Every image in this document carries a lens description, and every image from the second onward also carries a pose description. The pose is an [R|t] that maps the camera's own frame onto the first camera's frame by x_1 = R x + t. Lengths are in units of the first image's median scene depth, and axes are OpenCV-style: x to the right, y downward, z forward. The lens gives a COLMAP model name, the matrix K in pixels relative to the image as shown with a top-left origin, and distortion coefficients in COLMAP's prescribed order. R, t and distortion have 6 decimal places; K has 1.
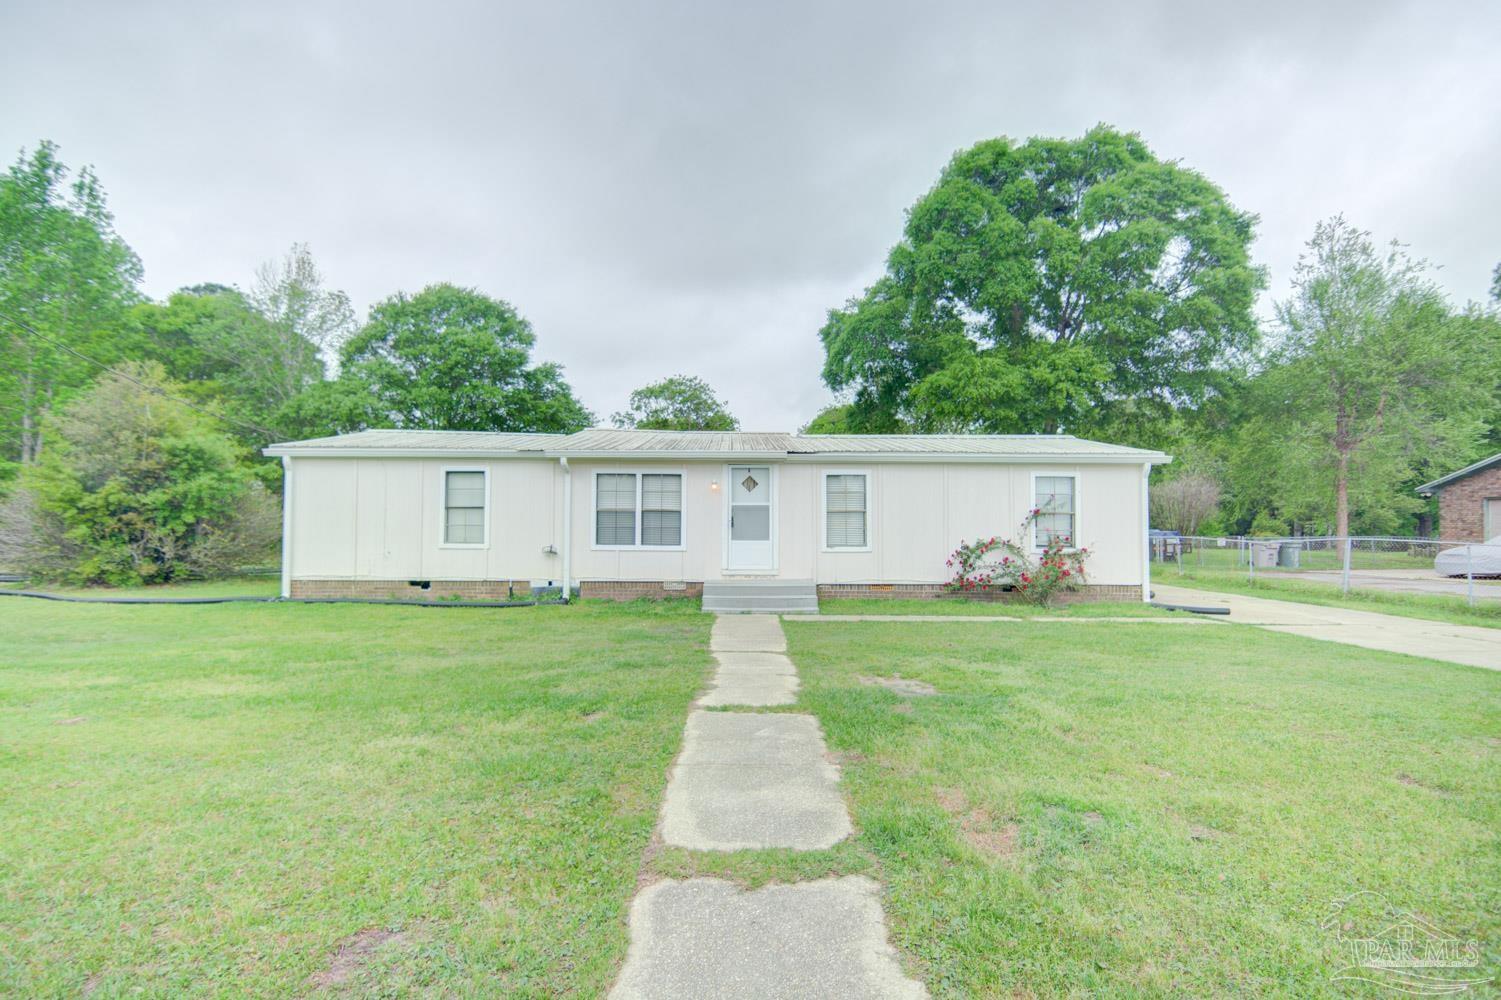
lens RADIAL K [[767.1, 0, 751.4], [0, 767.1, 506.3], [0, 0, 1]] dist [-0.002492, -0.000640]
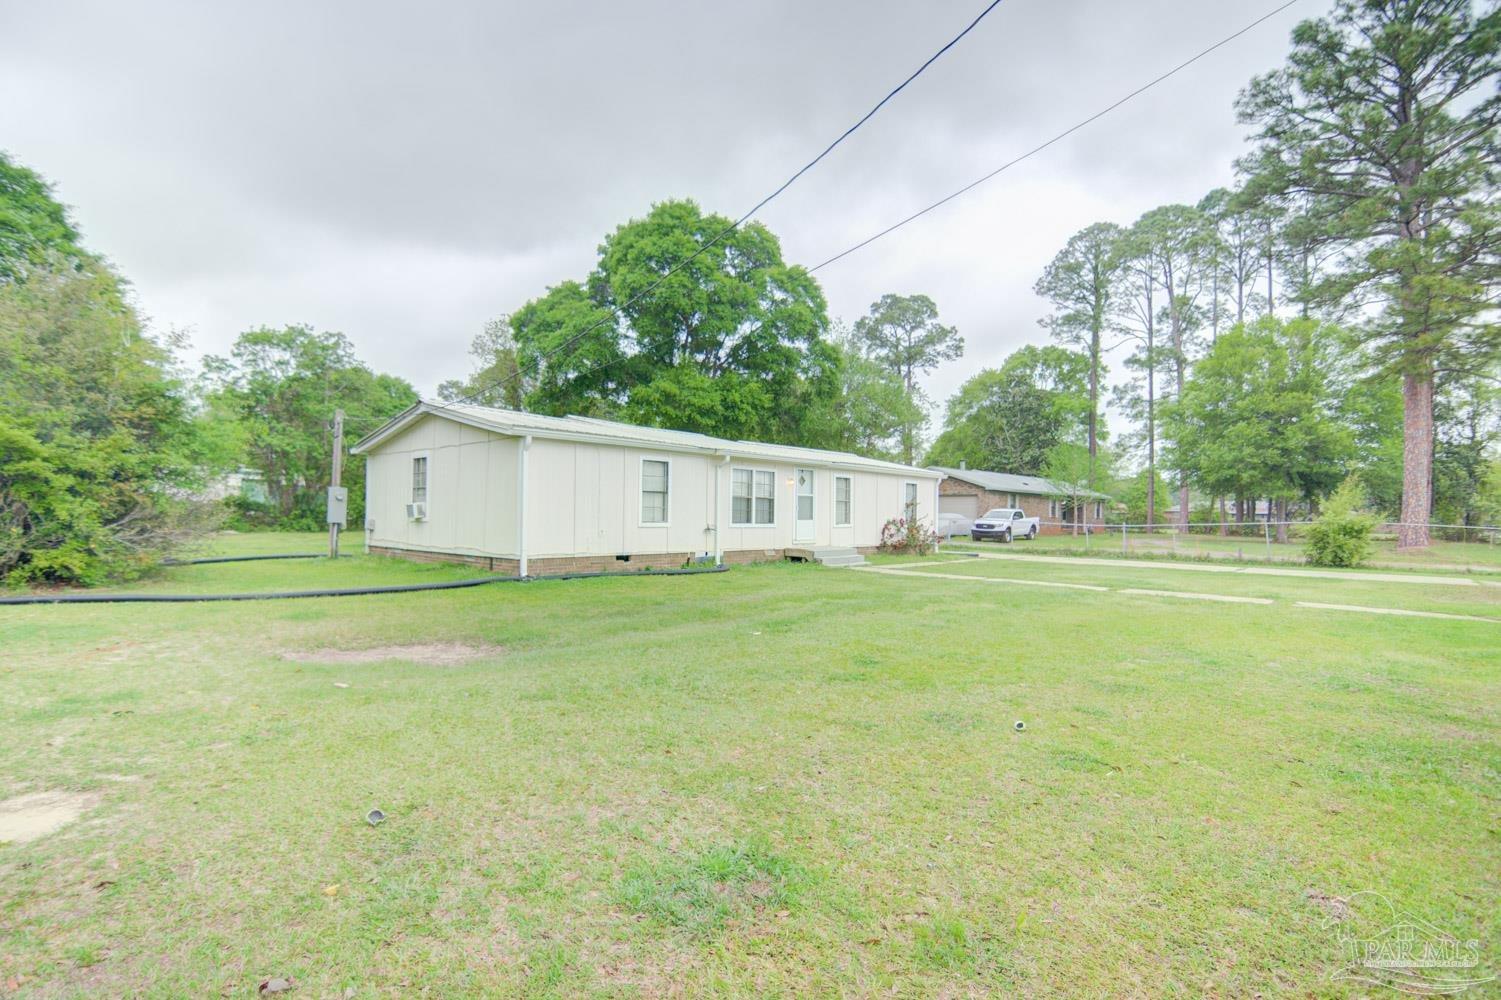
lens RADIAL K [[767.1, 0, 754.3], [0, 767.1, 497.8], [0, 0, 1]] dist [-0.002492, -0.000640]
pose [[0.646902, 0.021871, 0.762259, -1.171727], [-0.045708, 0.998903, 0.010130, -0.007755], [-0.761202, -0.041394, 0.647192, 0.130137]]
